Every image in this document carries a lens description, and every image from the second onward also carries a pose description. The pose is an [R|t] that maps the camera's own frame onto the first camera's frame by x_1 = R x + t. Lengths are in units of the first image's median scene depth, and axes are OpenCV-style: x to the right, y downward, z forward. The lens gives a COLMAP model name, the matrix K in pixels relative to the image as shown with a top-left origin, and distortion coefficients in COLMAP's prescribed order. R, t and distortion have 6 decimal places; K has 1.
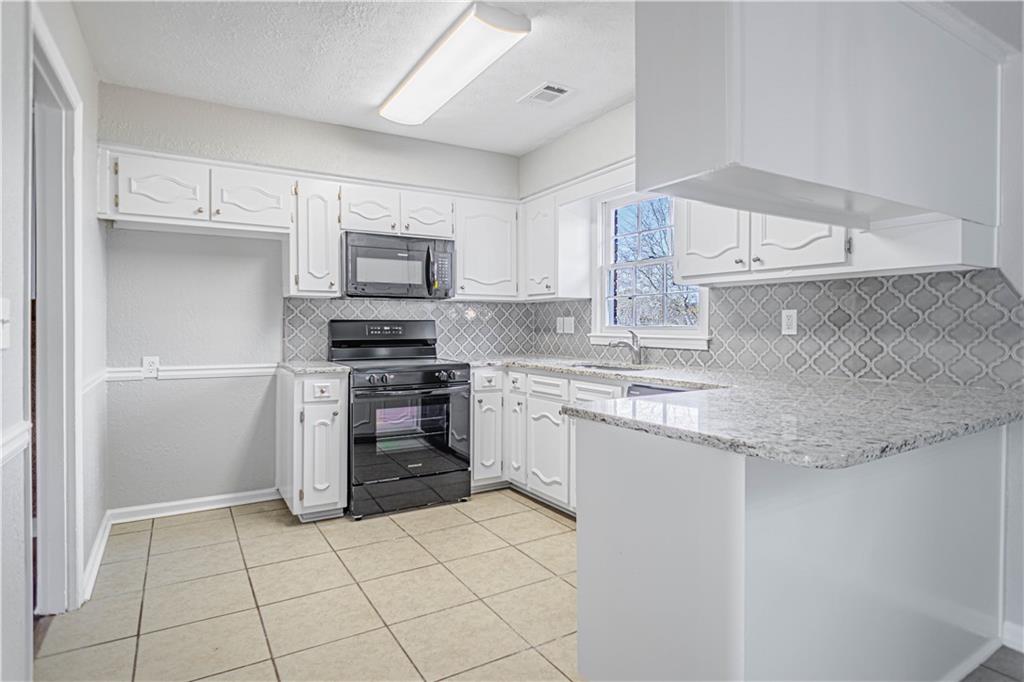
lens RADIAL K [[546.6, 0, 514.7], [0, 546.6, 335.0], [0, 0, 1]] dist [-0.012216, 0.004550]
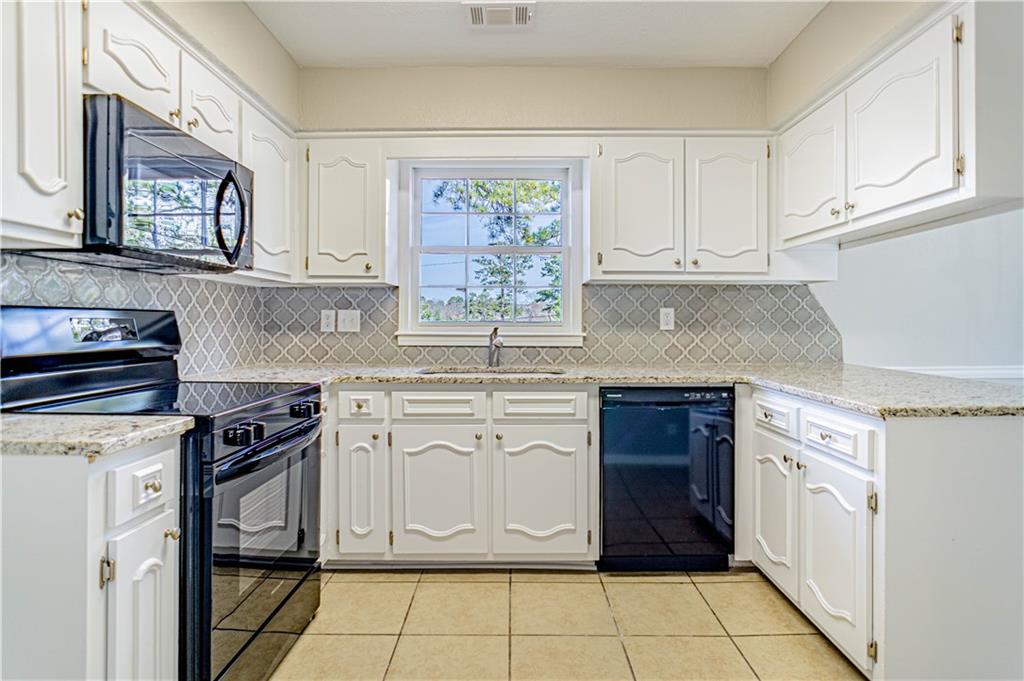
lens RADIAL K [[546.6, 0, 514.0], [0, 546.6, 325.6], [0, 0, 1]] dist [-0.012216, 0.004550]
pose [[0.521889, -0.001420, 0.853012, -0.685149], [0.013674, 0.999884, -0.006701, -0.006652], [-0.852904, 0.015161, 0.521848, 0.718340]]
